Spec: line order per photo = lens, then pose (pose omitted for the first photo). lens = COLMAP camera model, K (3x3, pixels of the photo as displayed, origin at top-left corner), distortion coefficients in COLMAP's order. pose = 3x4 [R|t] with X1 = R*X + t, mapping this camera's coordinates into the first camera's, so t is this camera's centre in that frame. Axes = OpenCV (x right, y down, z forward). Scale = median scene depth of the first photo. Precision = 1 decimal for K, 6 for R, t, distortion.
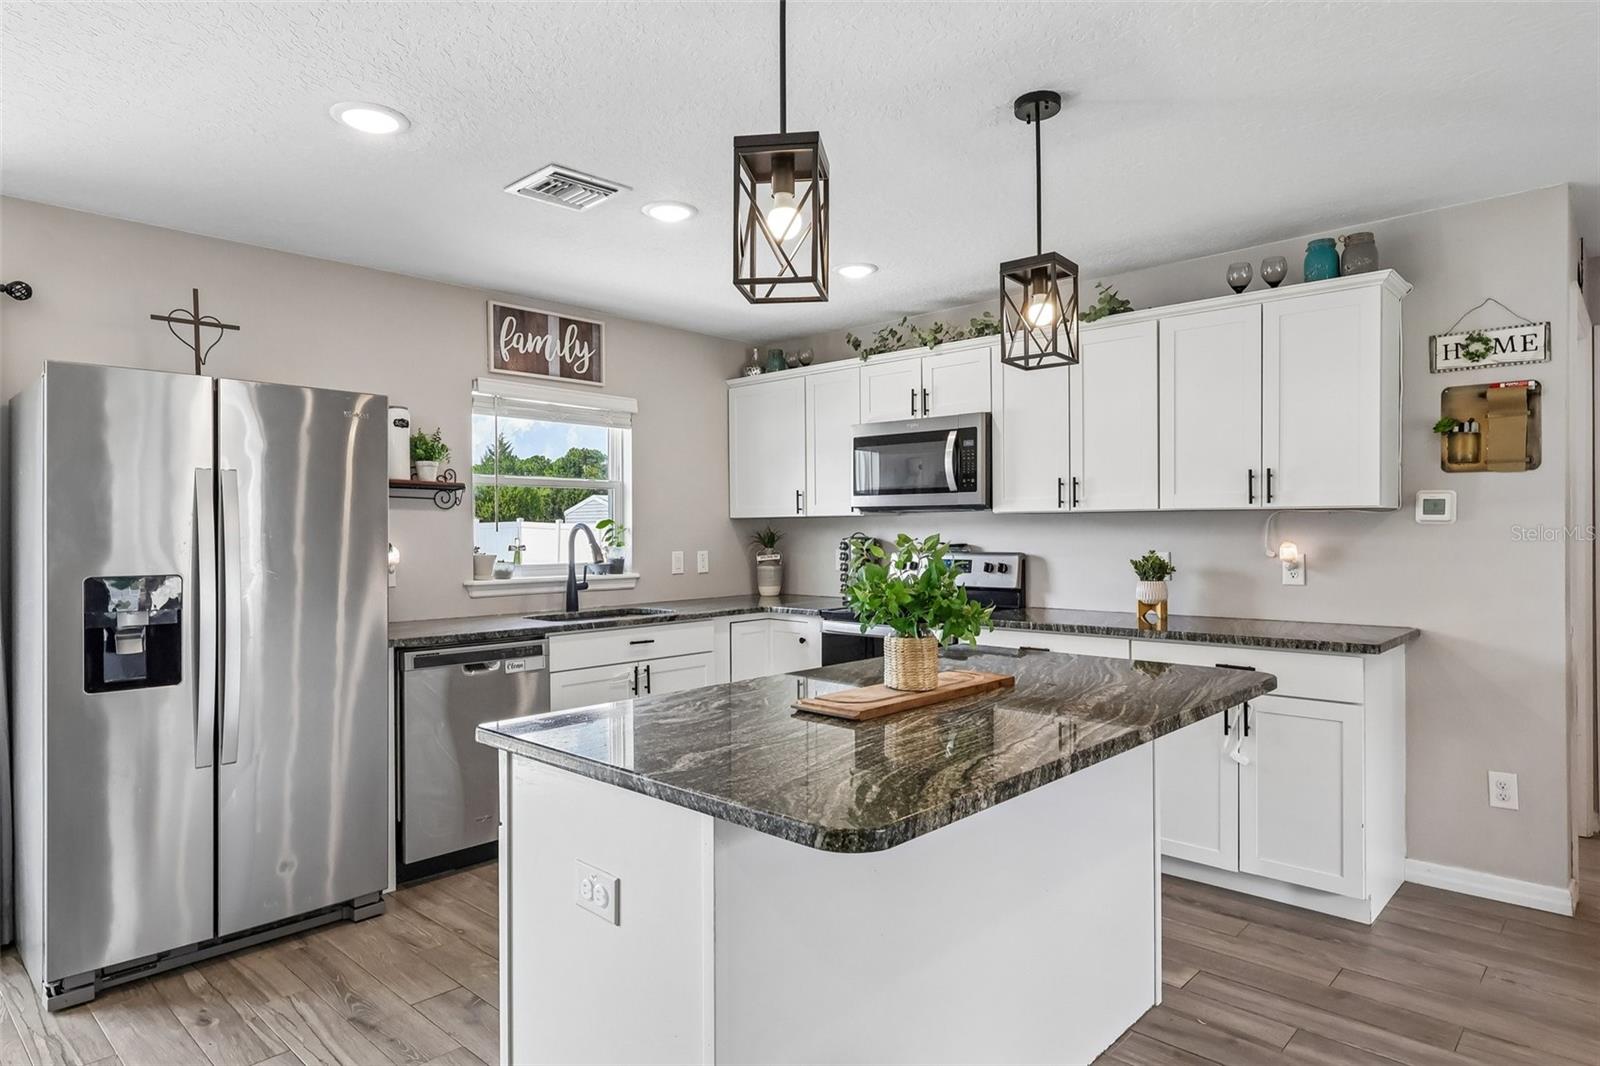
lens RADIAL K [[927.8, 0, 800.0], [0, 927.8, 533.0], [0, 0, 1]] dist [0.004498, 0.000176]
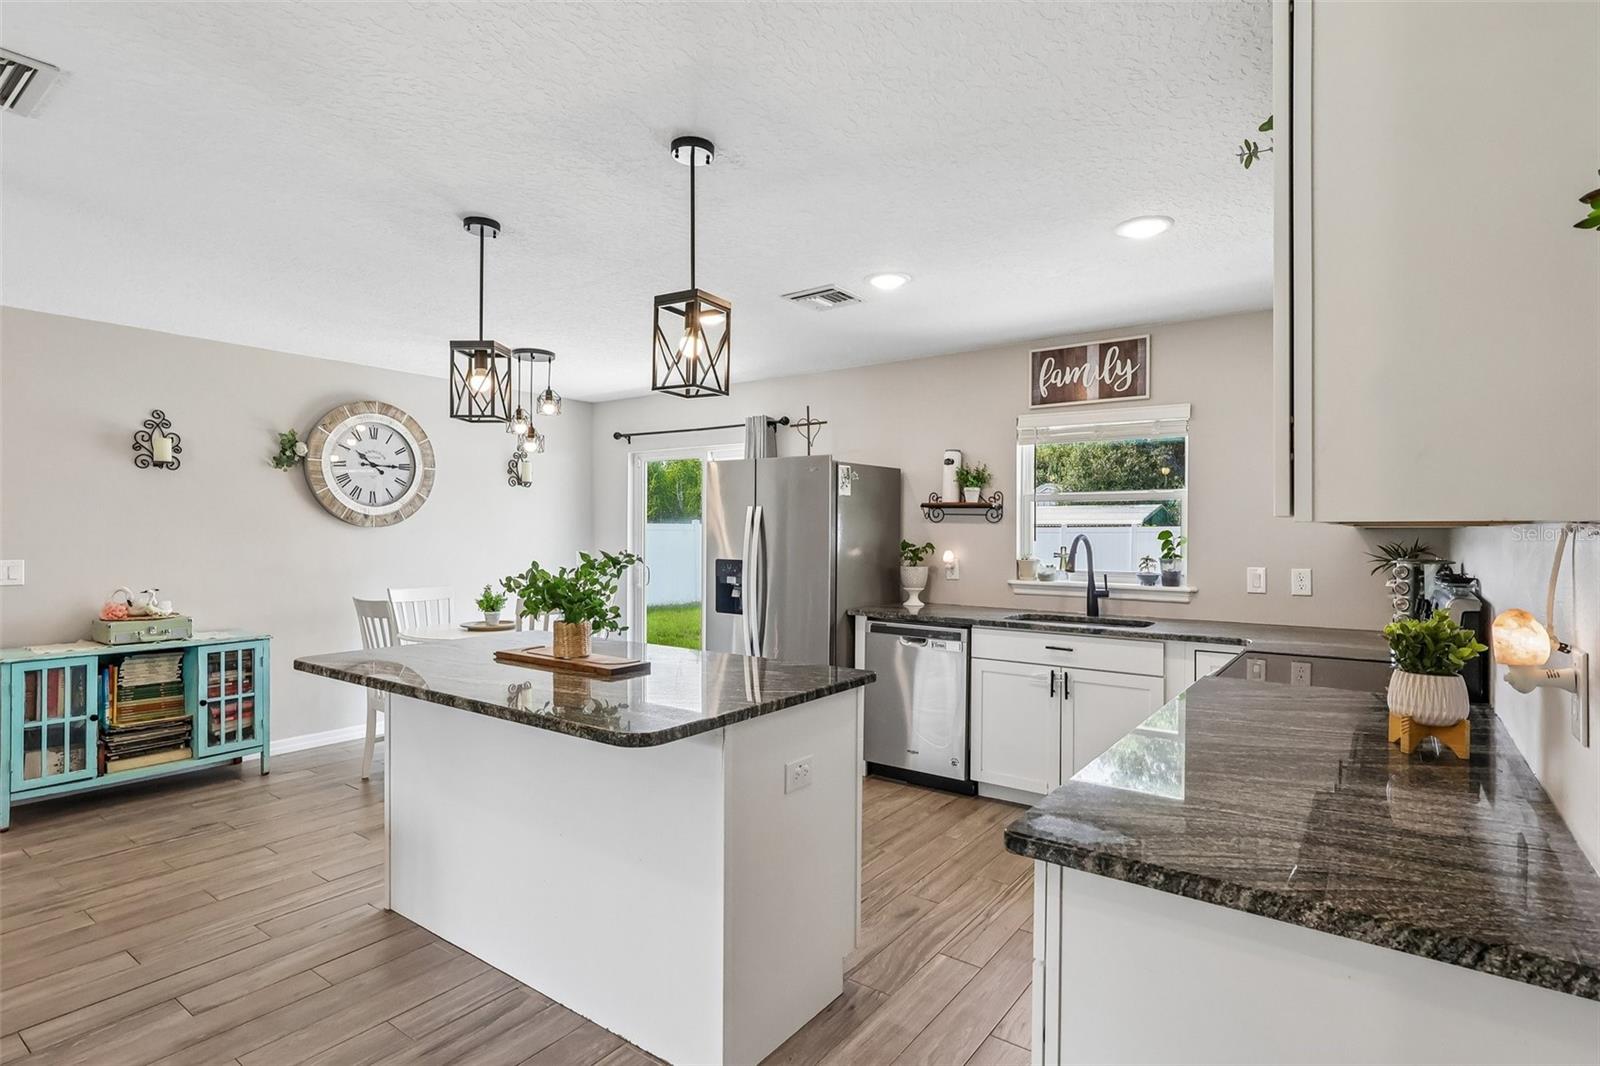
lens RADIAL K [[806.6, 0, 800.0], [0, 806.6, 533.0], [0, 0, 1]] dist [0.001716, 0.000156]
pose [[0.122071, 0.009496, -0.992476, 0.682890], [-0.007831, 0.999932, 0.008604, -0.018704], [0.992490, 0.006721, 0.122137, 0.581636]]
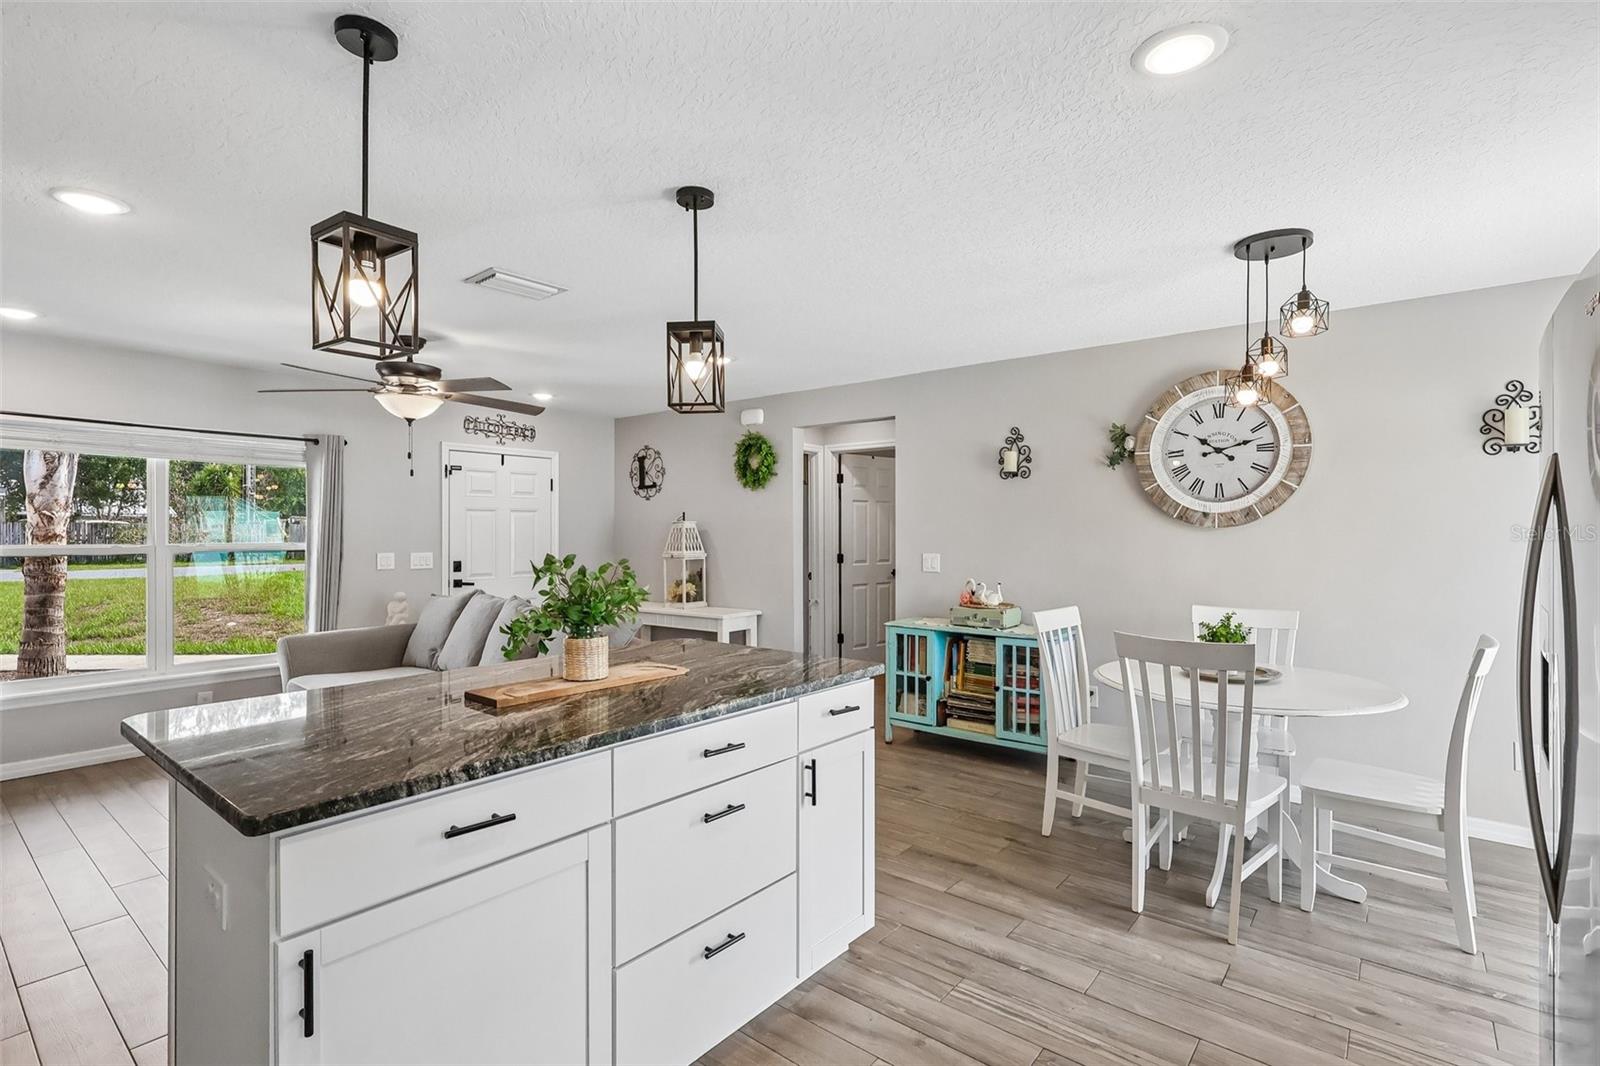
lens RADIAL K [[757.1, 0, 796.7], [0, 757.1, 530.5], [0, 0, 1]] dist [0.001032, 0.001011]
pose [[-0.997832, 0.005859, -0.065549, -0.044833], [0.005712, 0.999981, 0.002438, -0.013925], [0.065562, 0.002058, -0.997846, 0.976120]]
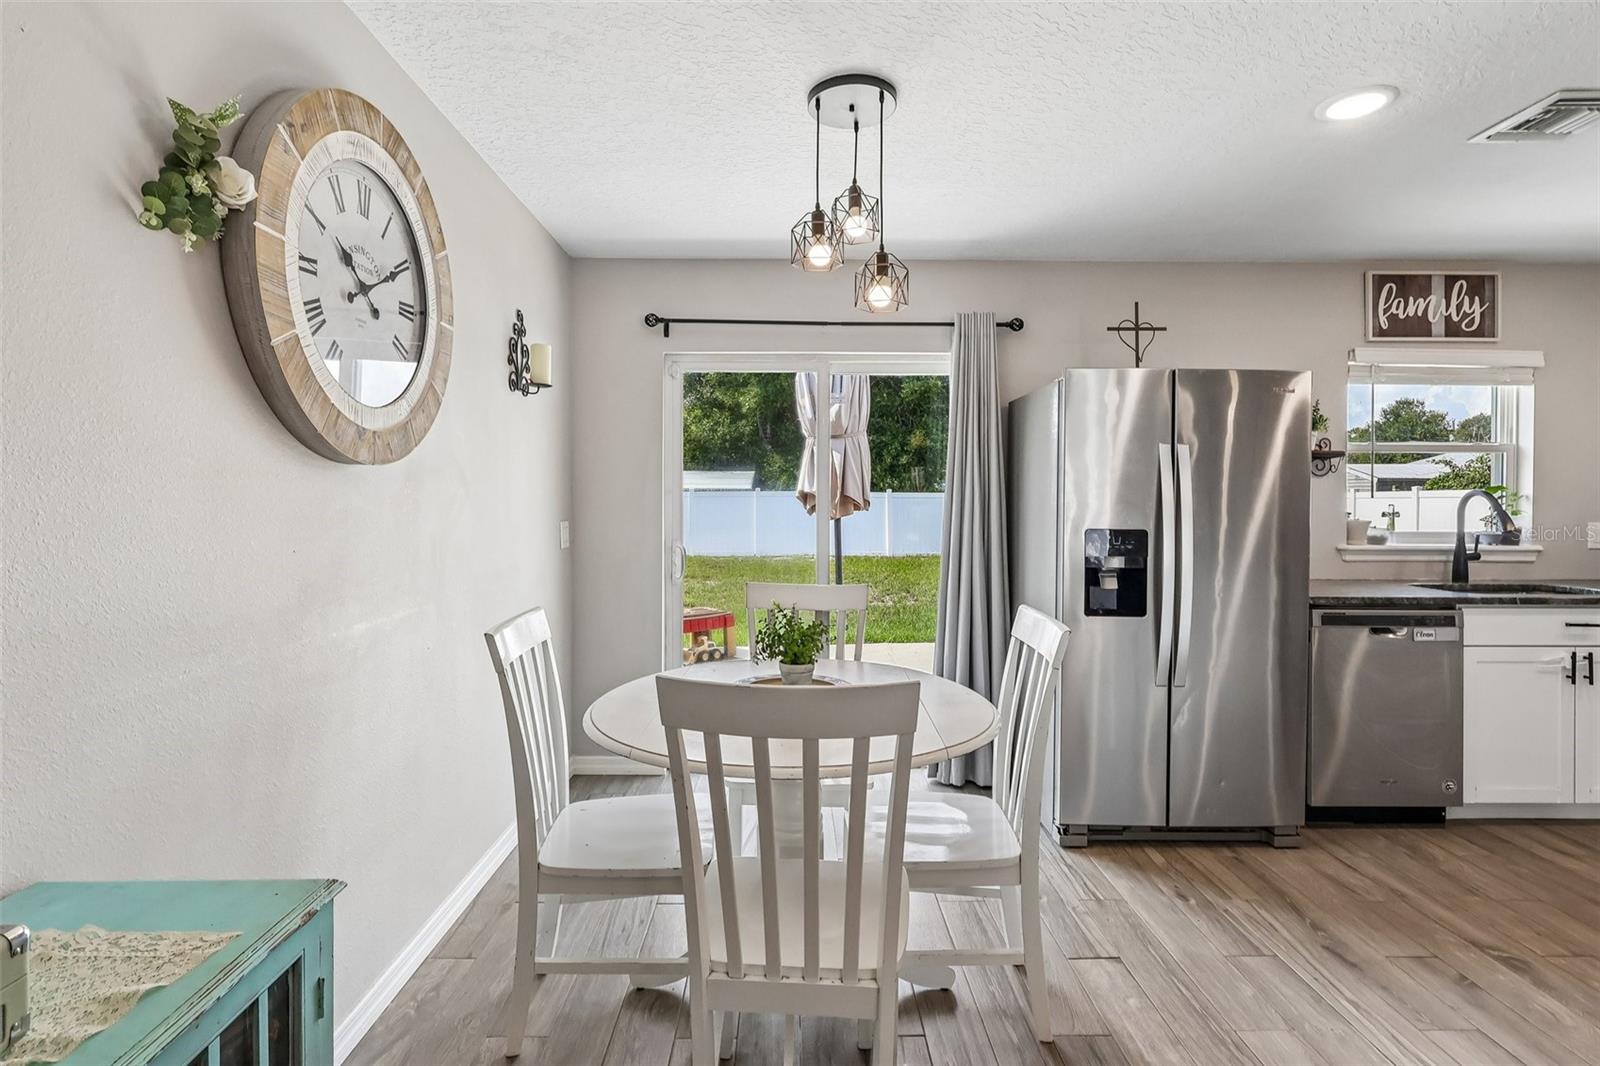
lens RADIAL K [[768.7, 0, 800.2], [0, 768.7, 502.6], [0, 0, 1]] dist [-0.002016, 0.000088]
pose [[0.691703, 0.011861, -0.722085, -0.155534], [-0.009565, 0.999928, 0.007262, 0.003772], [0.722119, 0.001884, 0.691766, -0.033142]]
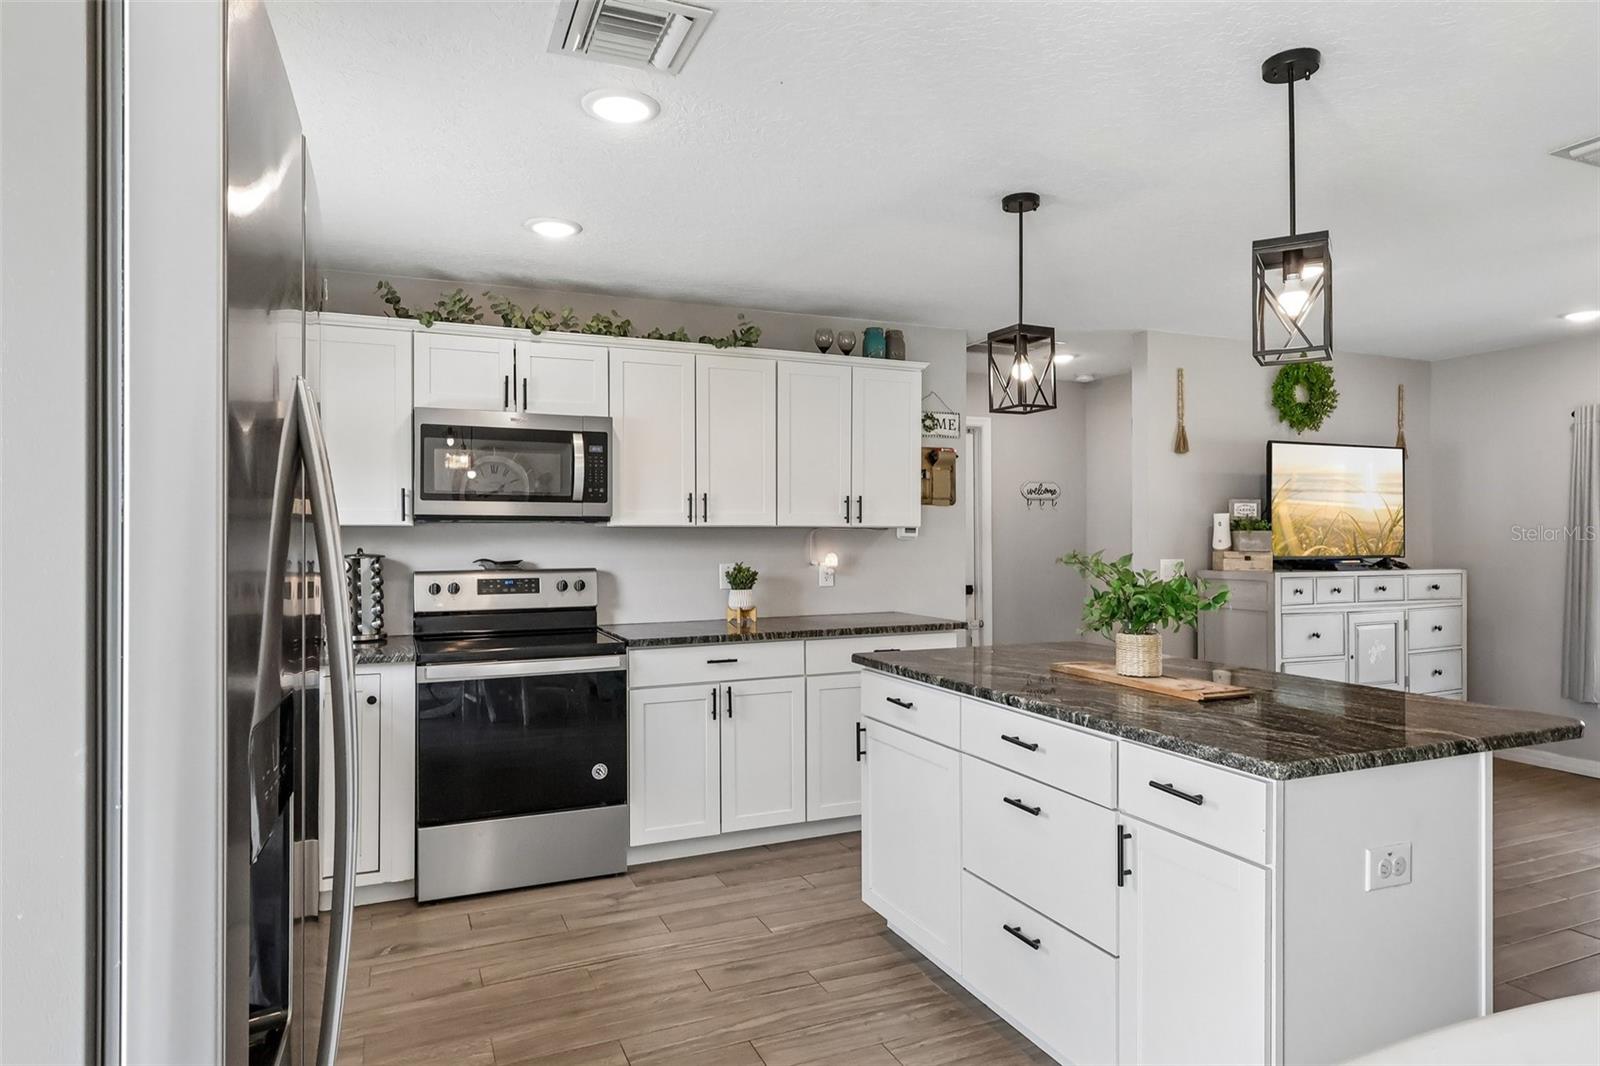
lens RADIAL K [[941.2, 0, 800.0], [0, 941.2, 533.0], [0, 0, 1]] dist [-0.001448, -0.000228]
pose [[0.395911, 0.006992, 0.918262, -0.579210], [0.003532, 0.999952, -0.009137, -0.005271], [-0.918282, 0.006861, 0.395867, 0.446429]]
